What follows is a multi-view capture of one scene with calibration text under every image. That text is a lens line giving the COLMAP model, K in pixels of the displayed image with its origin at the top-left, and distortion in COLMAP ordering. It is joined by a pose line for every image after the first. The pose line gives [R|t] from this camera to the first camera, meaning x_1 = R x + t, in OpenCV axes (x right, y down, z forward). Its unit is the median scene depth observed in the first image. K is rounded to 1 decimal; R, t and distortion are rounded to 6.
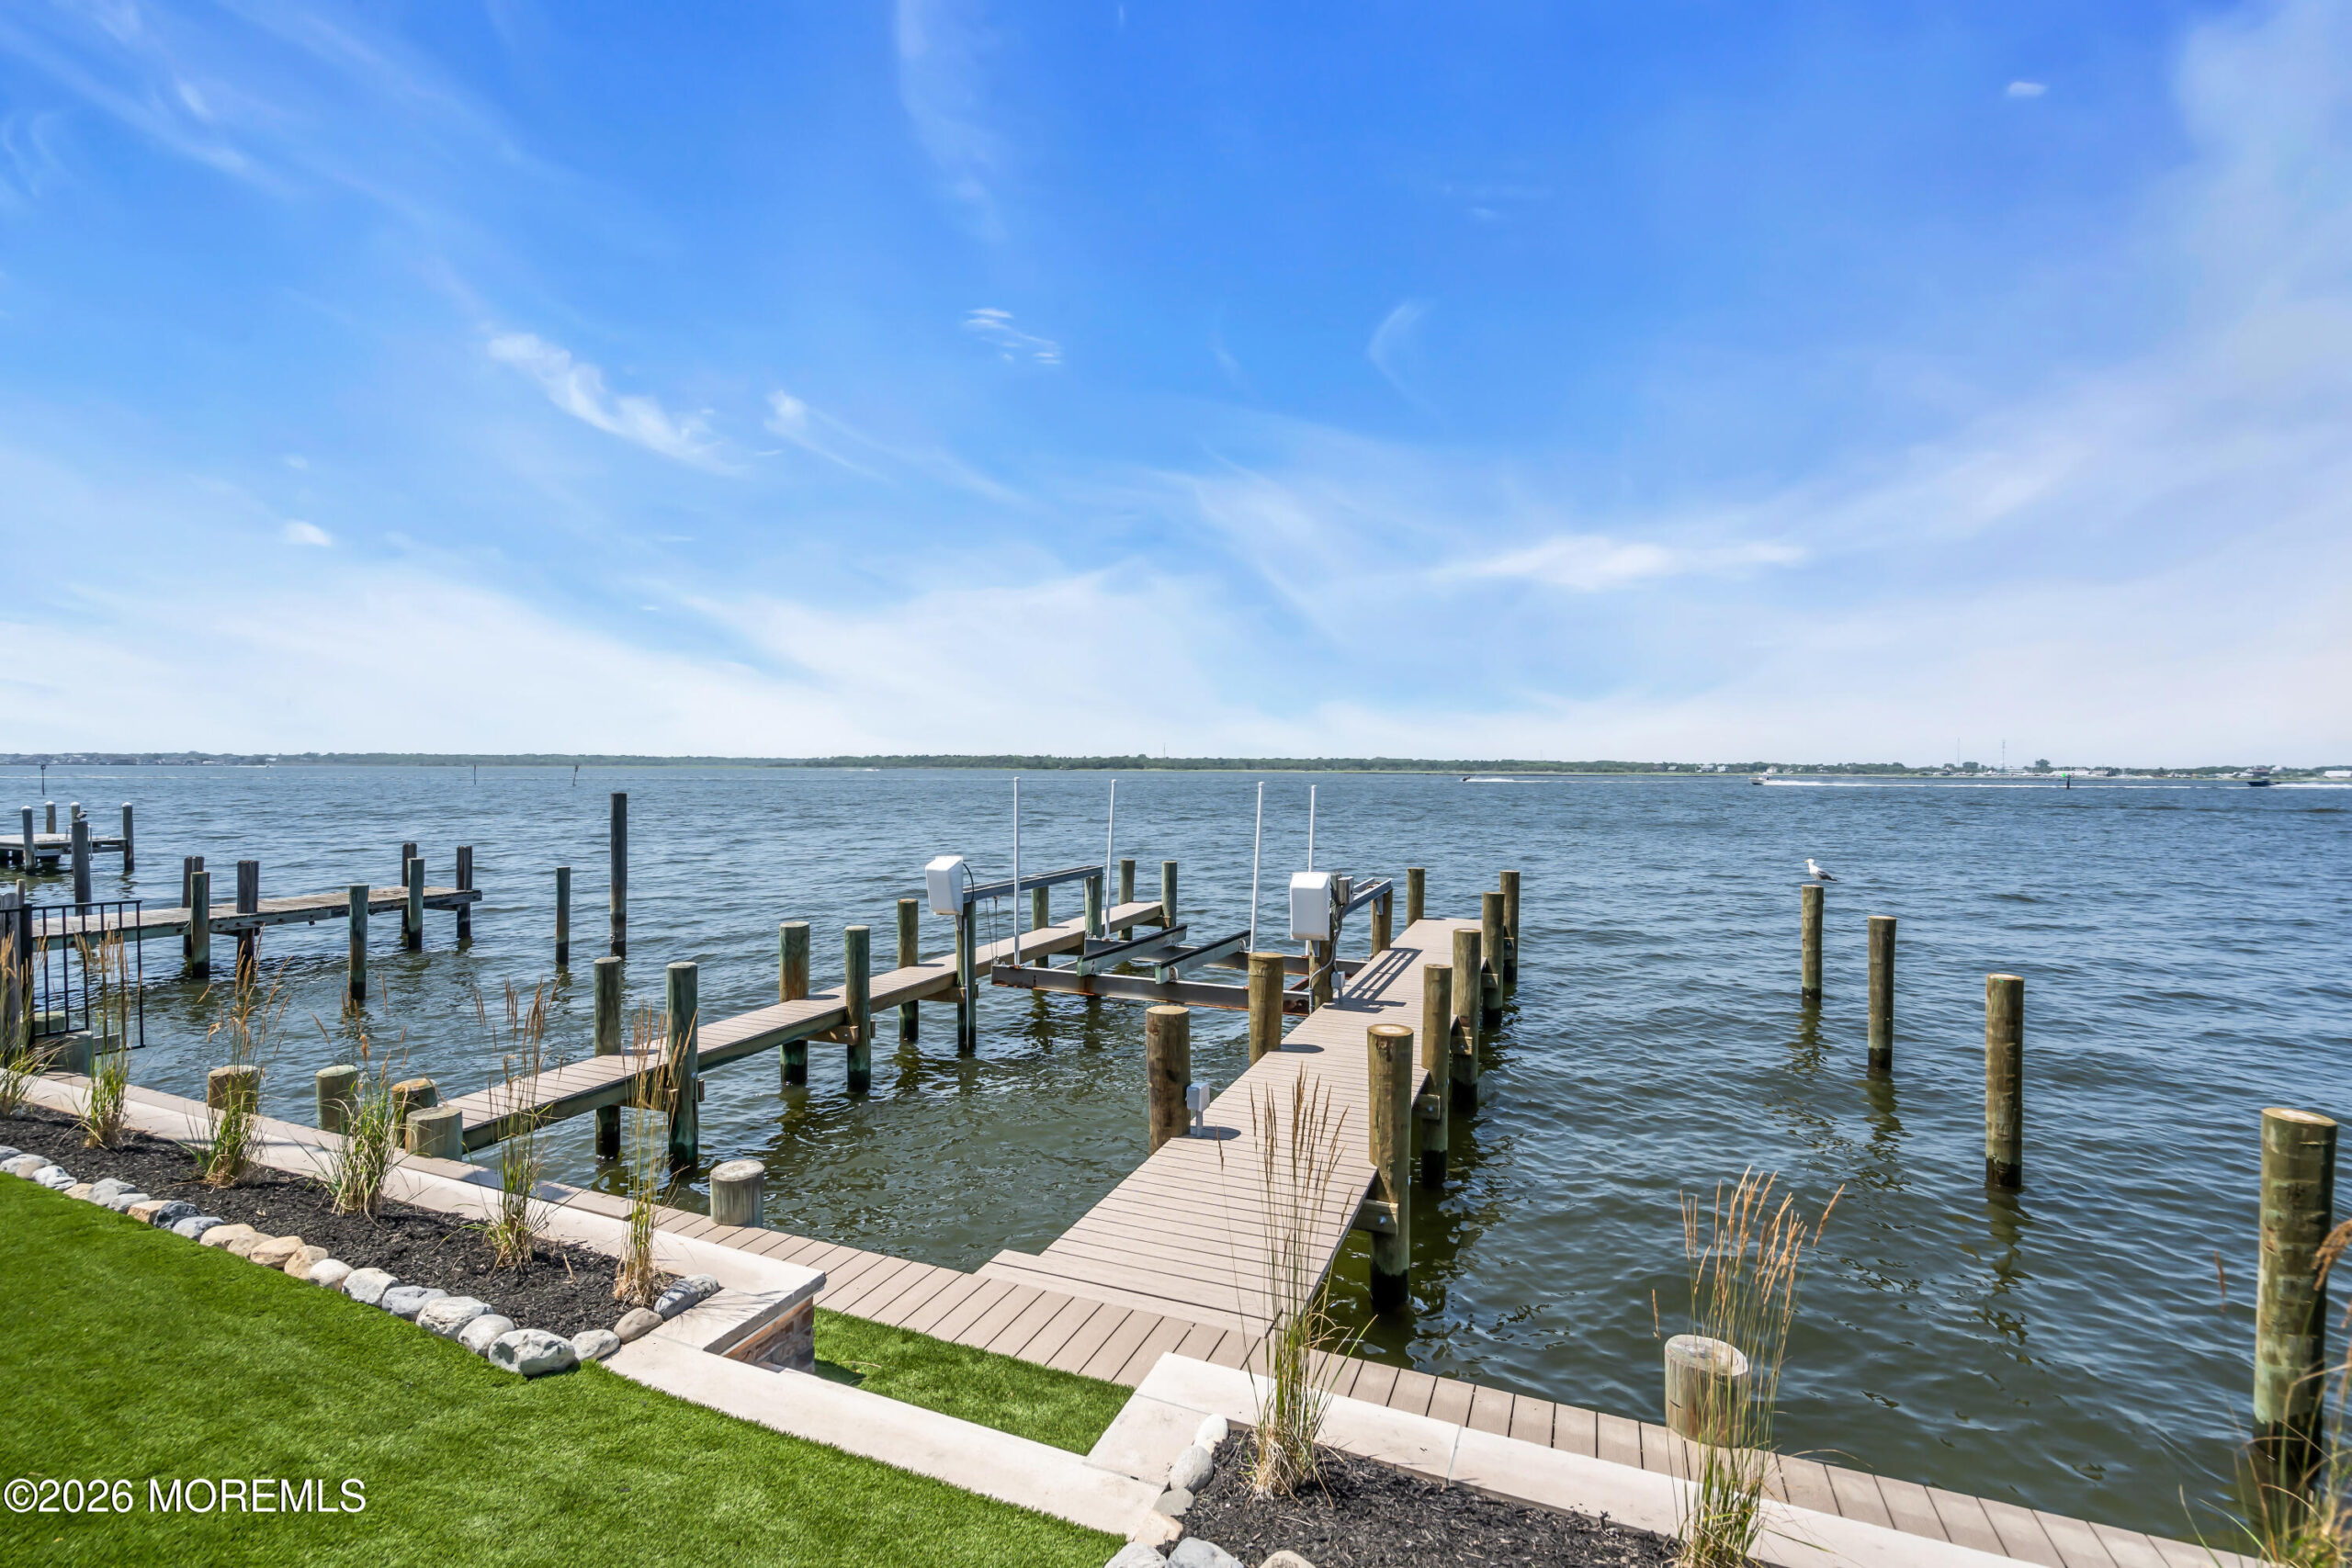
lens RADIAL K [[1061.3, 0, 1155.2], [0, 1061.3, 783.5], [0, 0, 1]] dist [-0.006650, 0.004803]
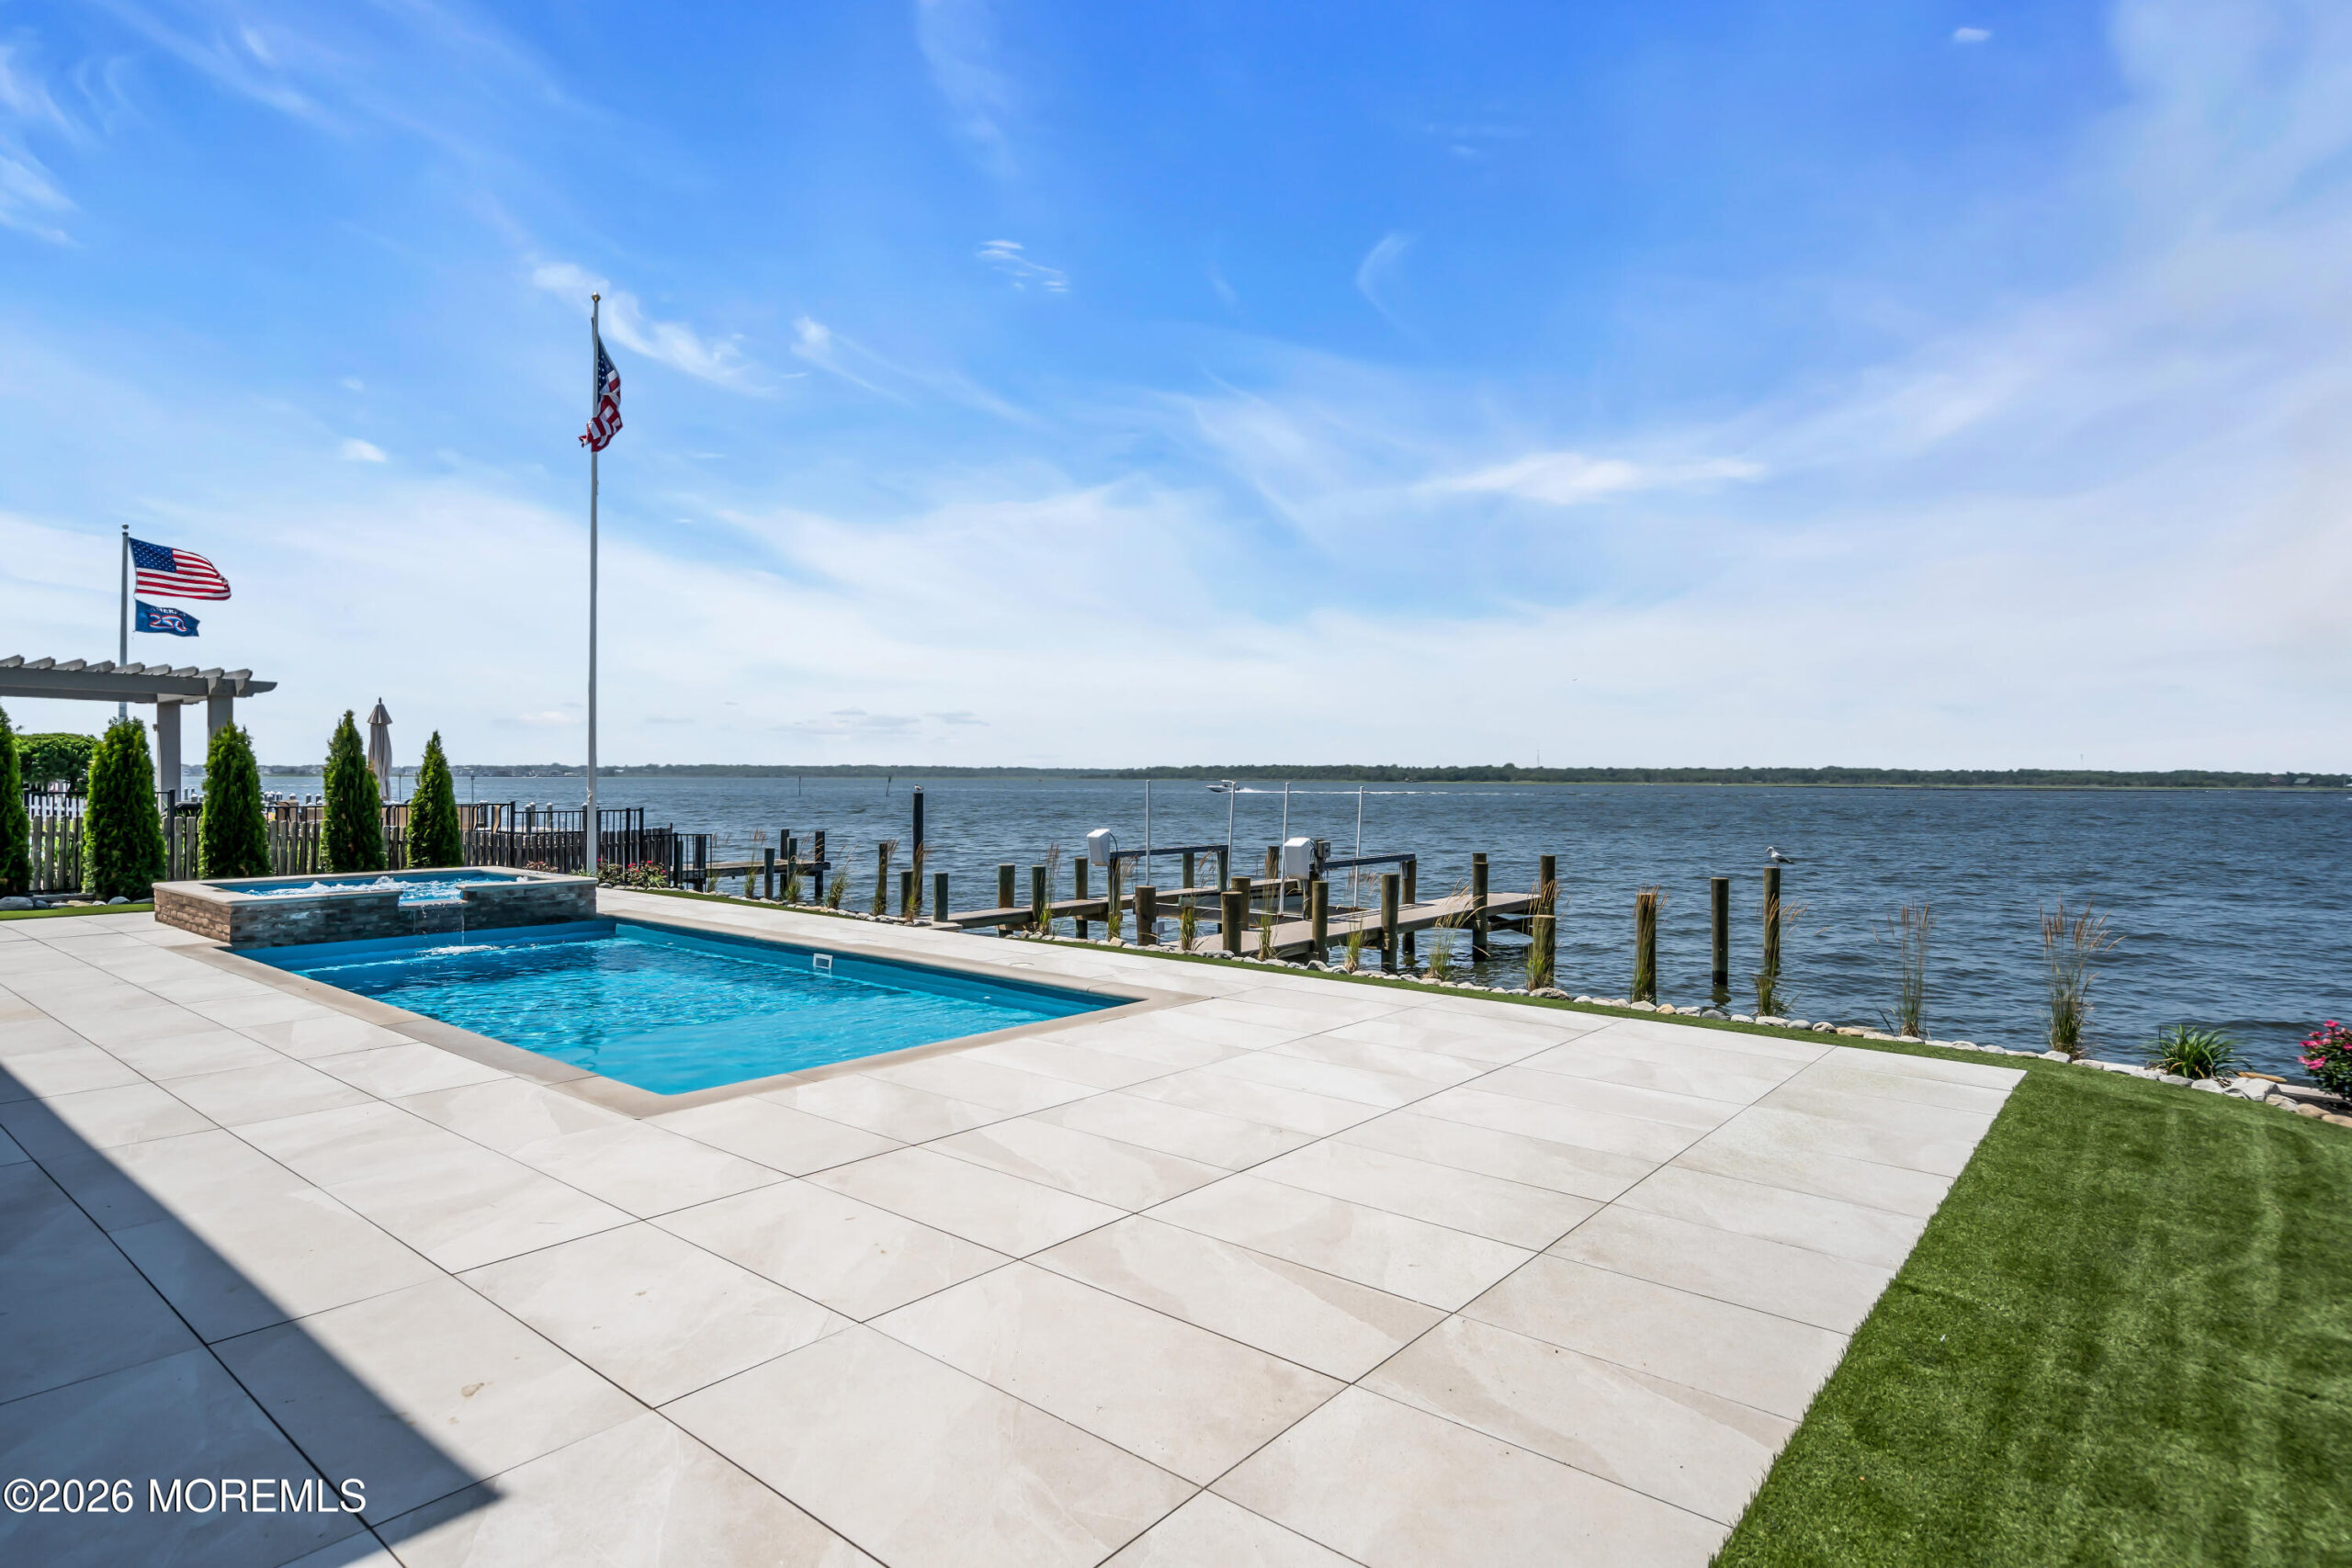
lens RADIAL K [[1250.7, 0, 1154.0], [0, 1250.7, 776.5], [0, 0, 1]] dist [0.003302, 0.001725]
pose [[0.957901, -0.000221, -0.287097, 0.400049], [-0.004802, 0.999847, -0.016792, 0.019198], [0.287057, 0.017464, 0.957754, -0.745805]]
